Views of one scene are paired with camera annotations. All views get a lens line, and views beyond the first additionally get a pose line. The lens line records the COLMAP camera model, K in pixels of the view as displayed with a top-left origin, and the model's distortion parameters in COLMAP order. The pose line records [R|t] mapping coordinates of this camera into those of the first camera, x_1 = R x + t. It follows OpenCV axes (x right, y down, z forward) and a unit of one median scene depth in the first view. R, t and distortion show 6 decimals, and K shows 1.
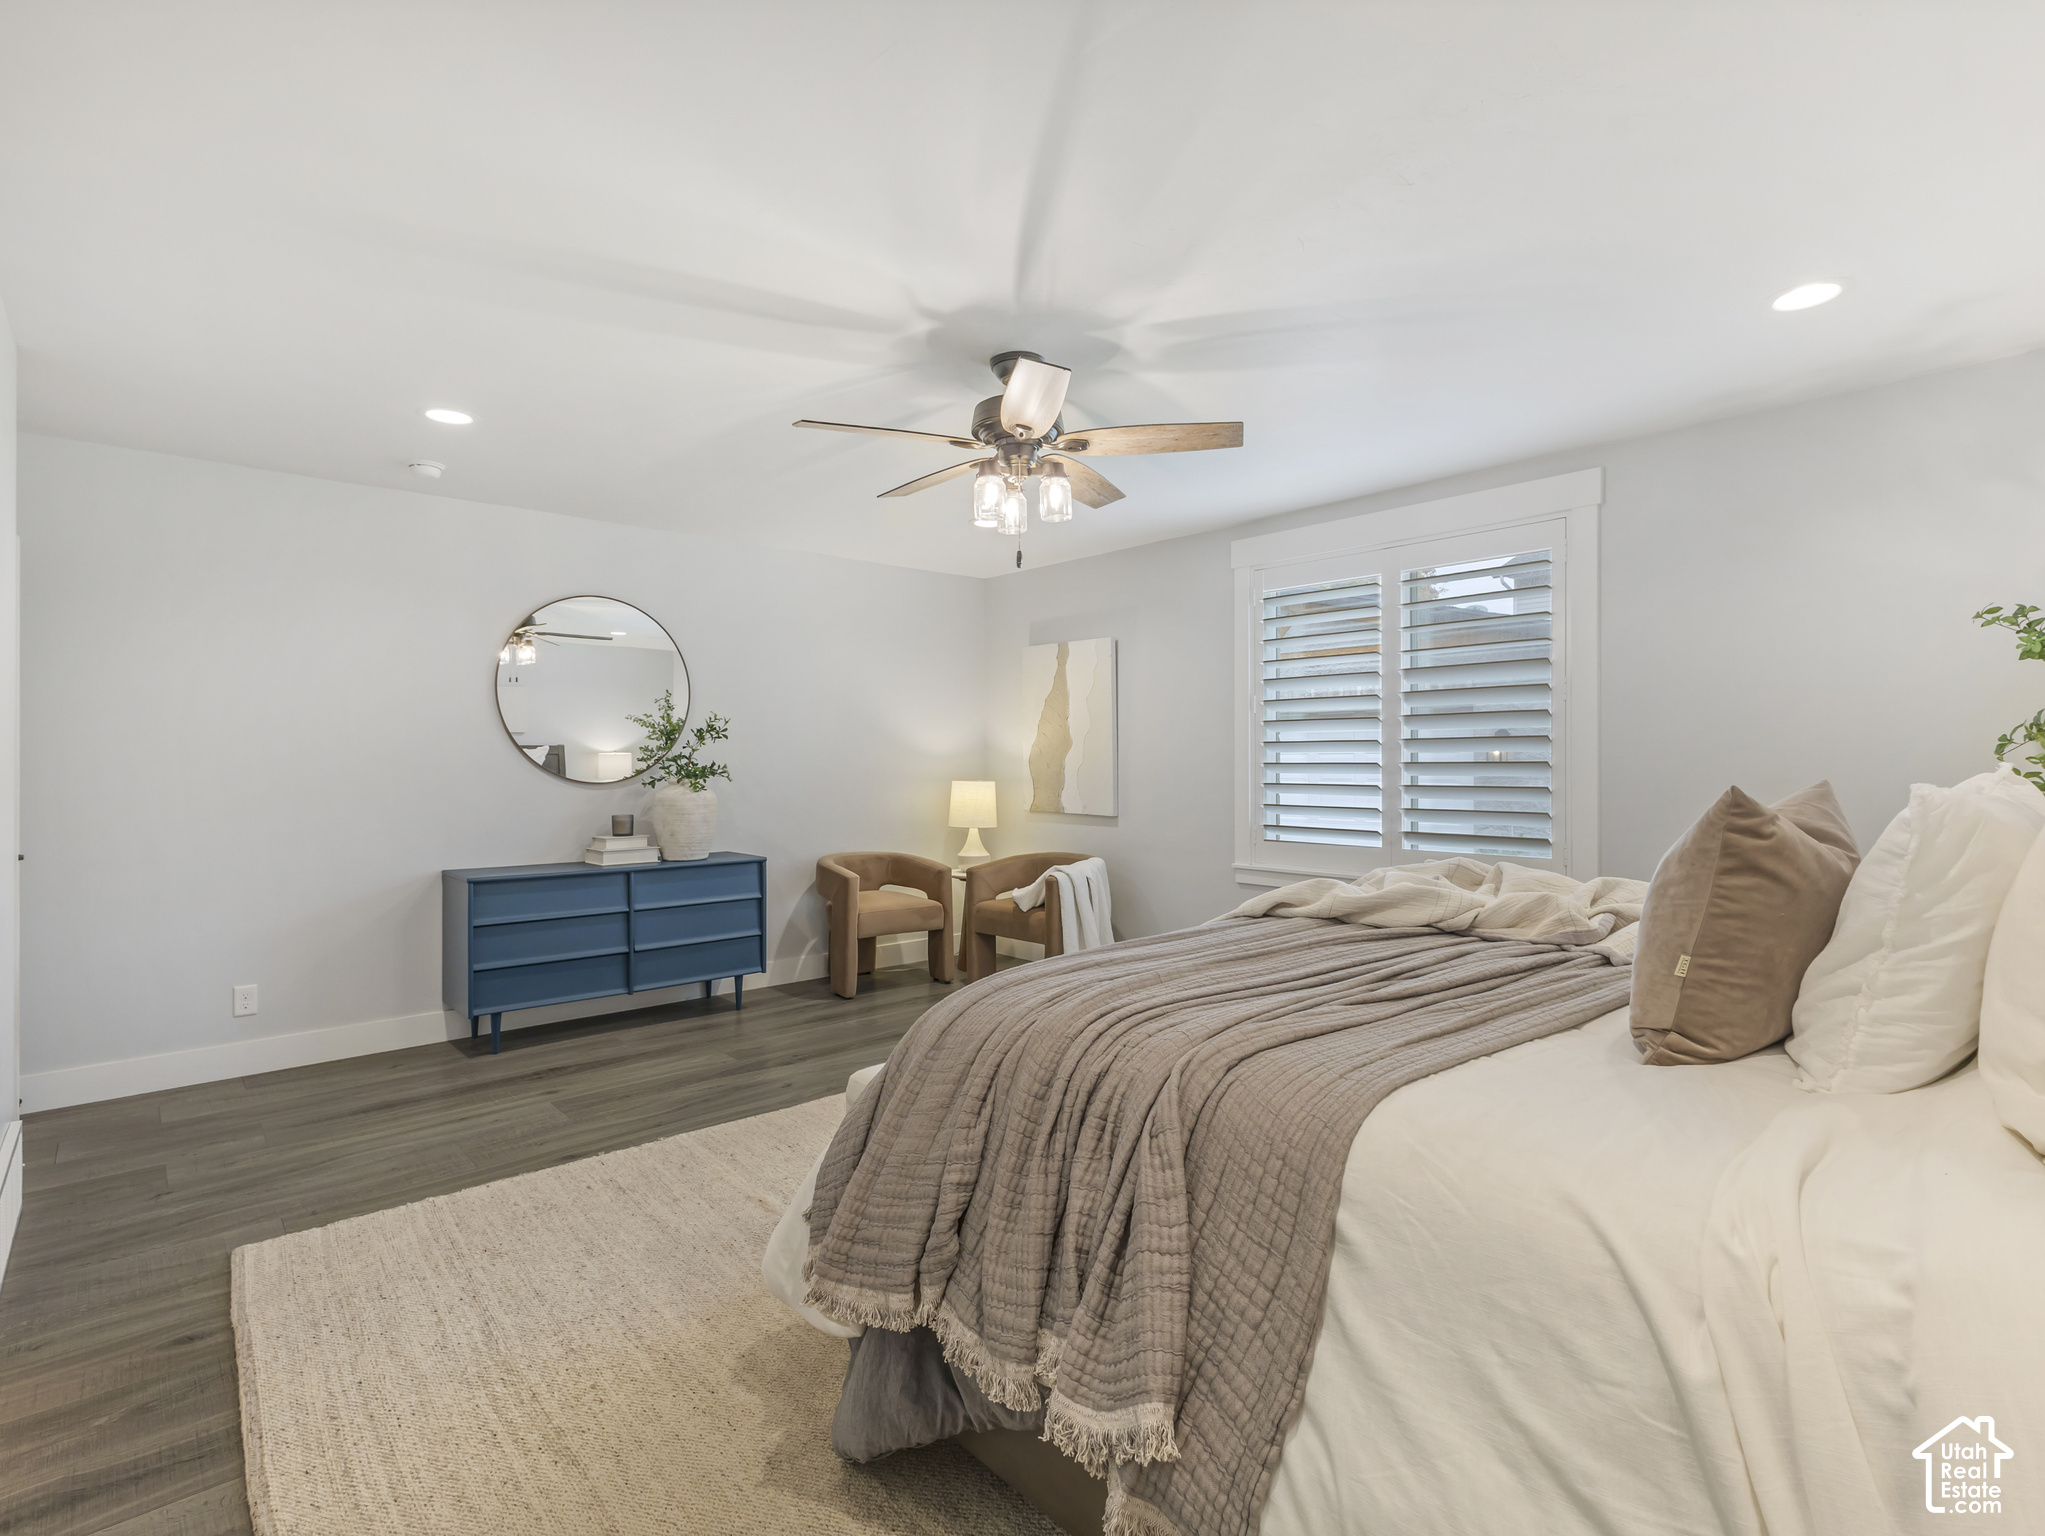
lens RADIAL K [[1002.1, 0, 1020.1], [0, 1002.1, 756.7], [0, 0, 1]] dist [0.011890, -0.000727]
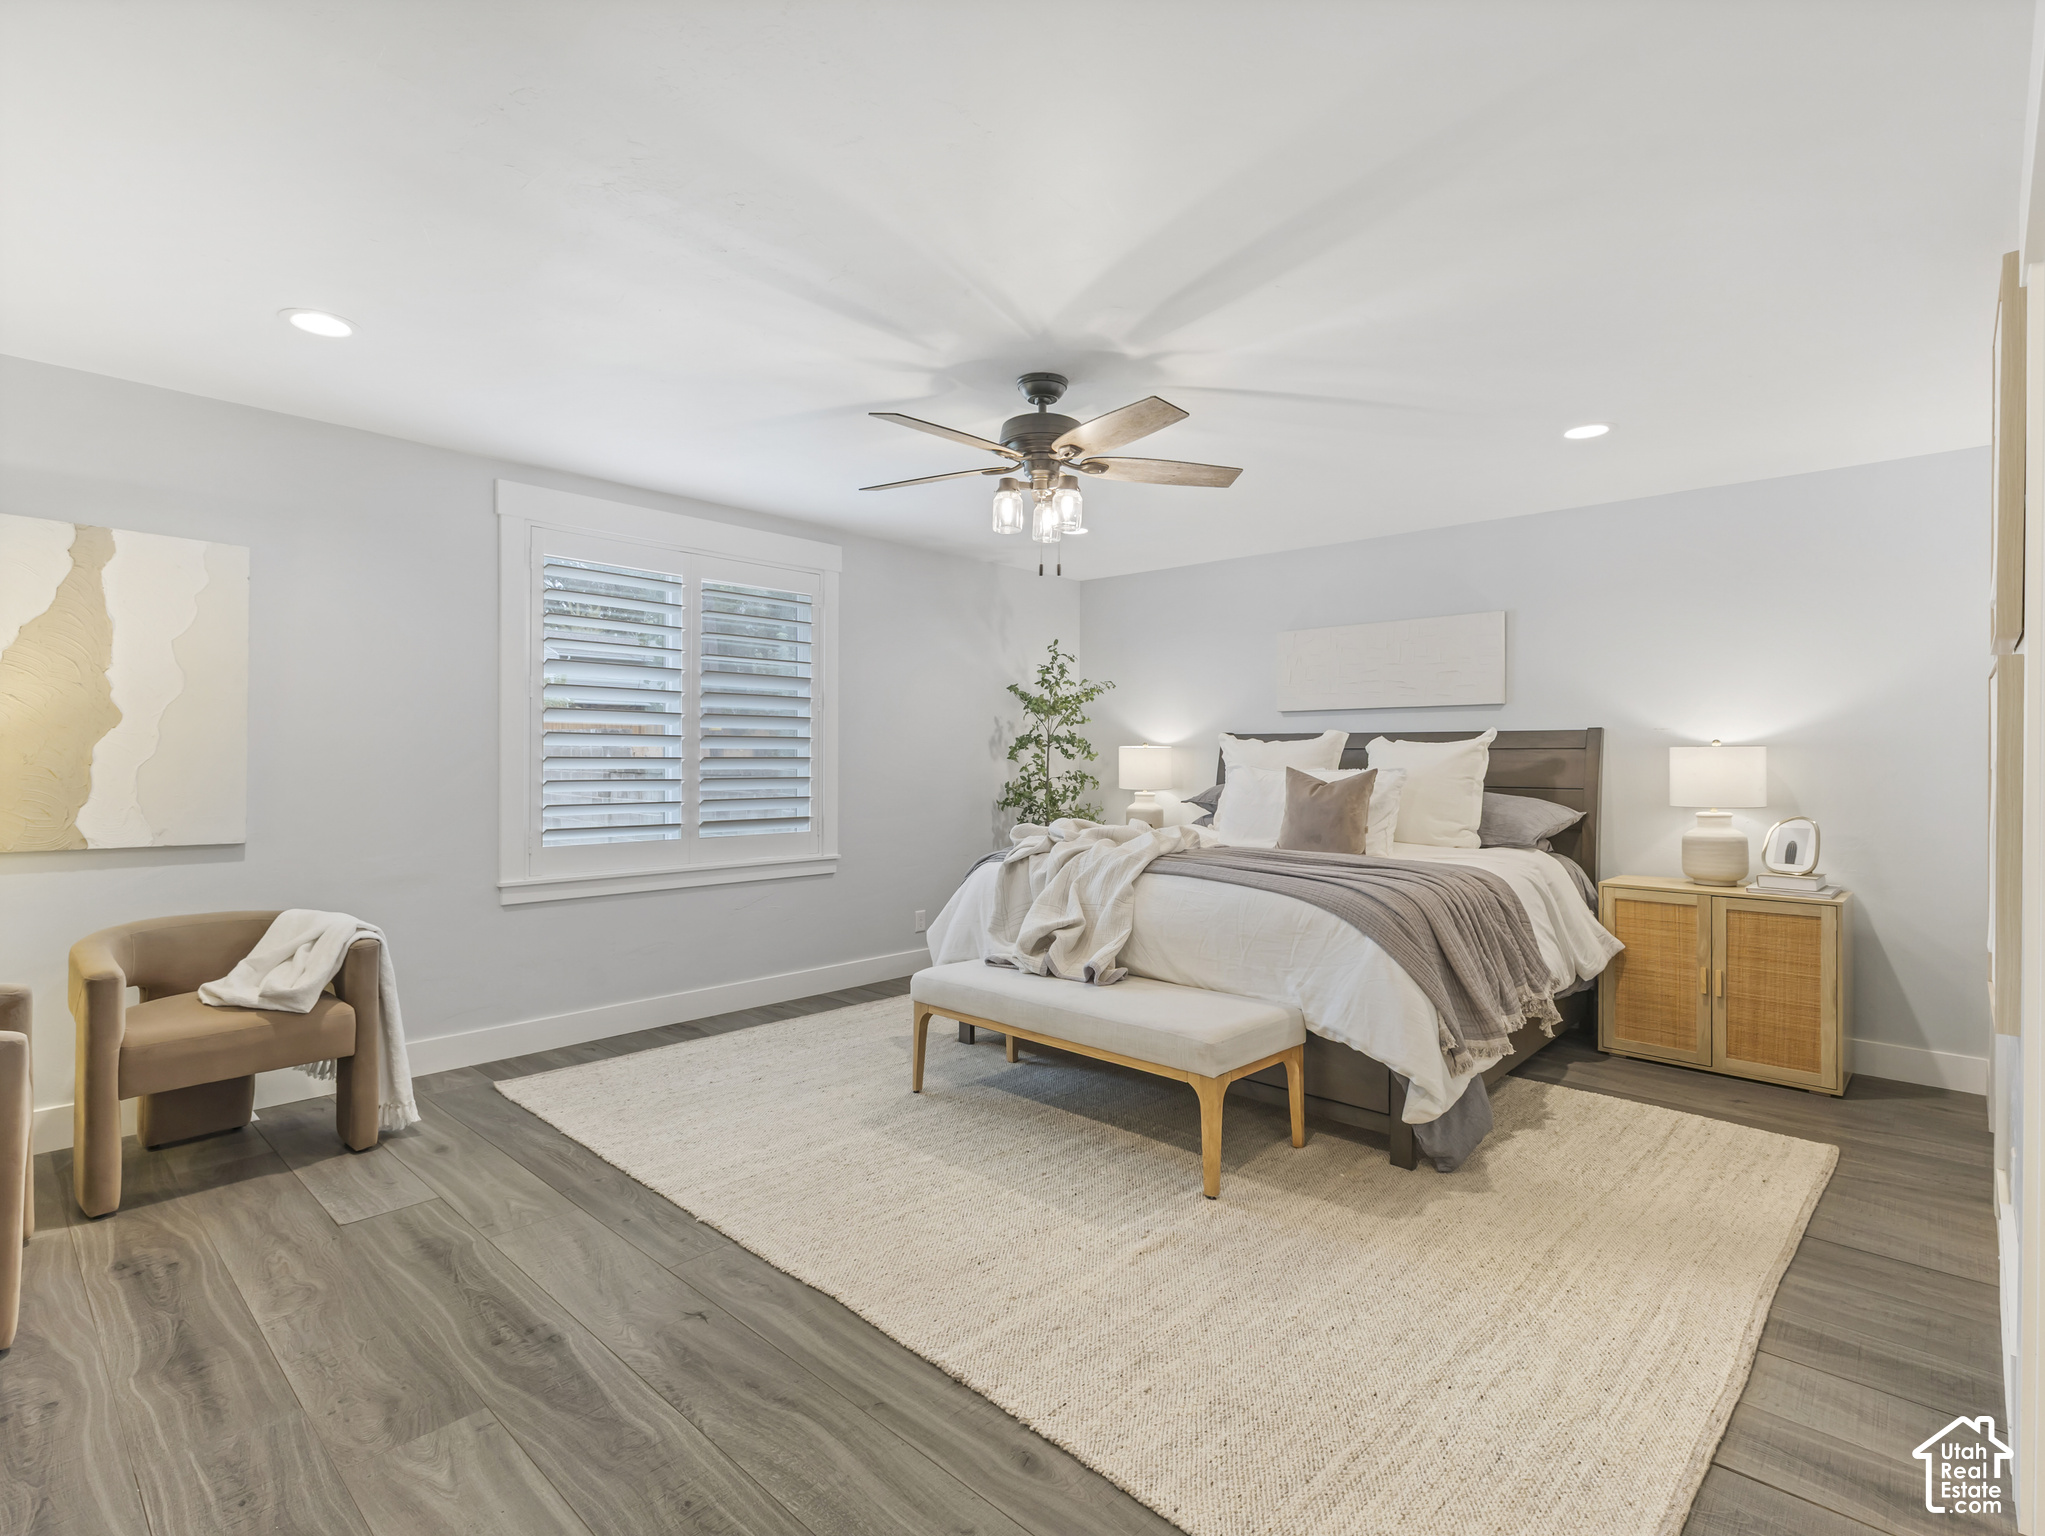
lens RADIAL K [[1002.1, 0, 1020.1], [0, 1002.1, 756.7], [0, 0, 1]] dist [0.011890, -0.000727]
pose [[-0.097371, 0.003340, 0.995243, -1.091745], [-0.009497, 0.999946, -0.004285, 0.009532], [-0.995203, -0.009869, -0.097334, 1.156153]]
